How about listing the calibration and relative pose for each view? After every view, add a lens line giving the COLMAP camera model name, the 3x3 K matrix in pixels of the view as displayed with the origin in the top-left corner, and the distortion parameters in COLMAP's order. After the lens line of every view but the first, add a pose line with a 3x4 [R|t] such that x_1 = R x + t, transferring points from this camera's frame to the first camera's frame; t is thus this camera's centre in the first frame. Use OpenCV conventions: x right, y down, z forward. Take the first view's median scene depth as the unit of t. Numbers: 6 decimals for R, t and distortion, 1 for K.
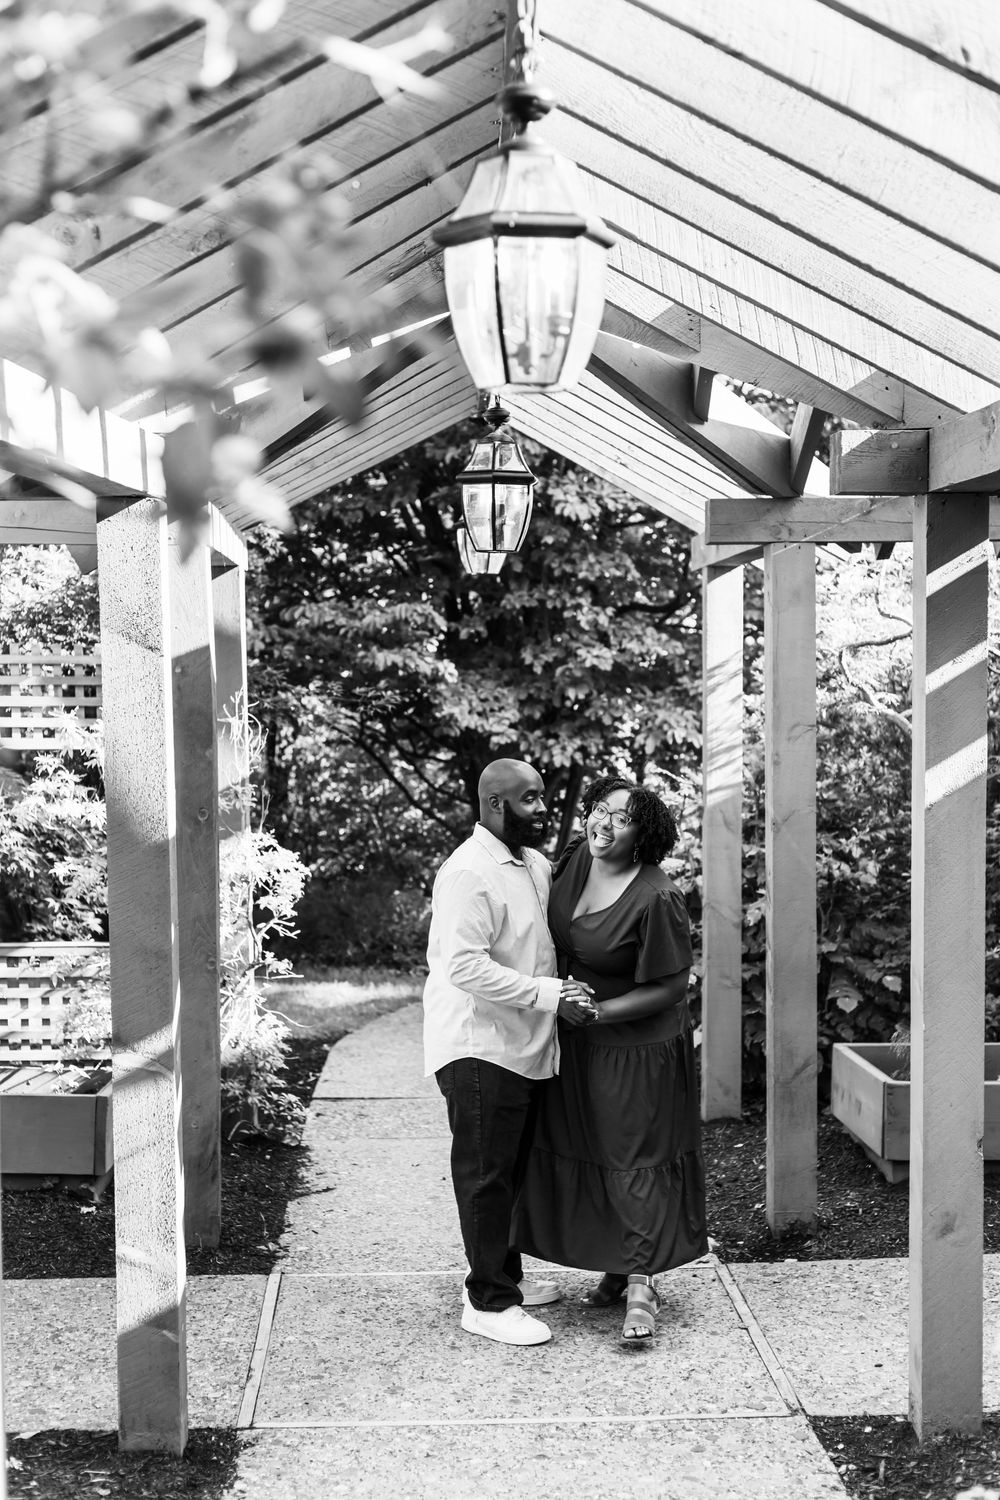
lens RADIAL K [[2164.9, 0, 505.1], [0, 2164.9, 747.0], [0, 0, 1]] dist [-0.012104, 0.000000]
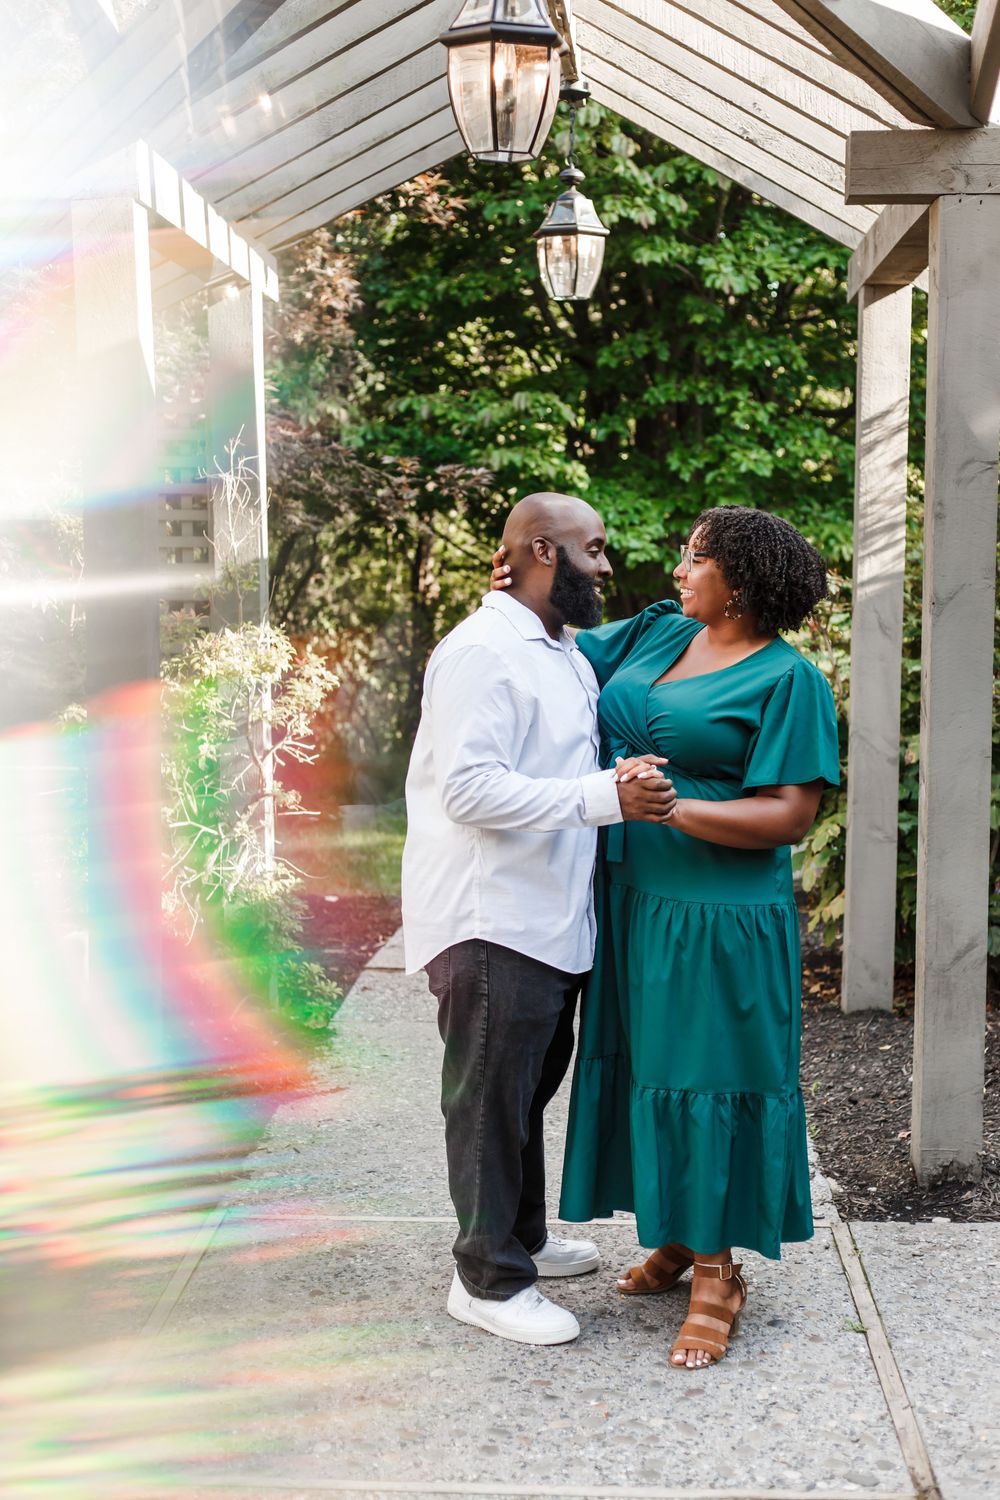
lens RADIAL K [[2164.9, 0, 492.8], [0, 2164.9, 750.9], [0, 0, 1]] dist [-0.012104, 0.000000]
pose [[0.995234, 0.018520, -0.095741, 0.039294], [-0.012376, 0.997849, 0.064373, 0.031289], [0.096728, -0.062881, 0.993323, 0.225577]]
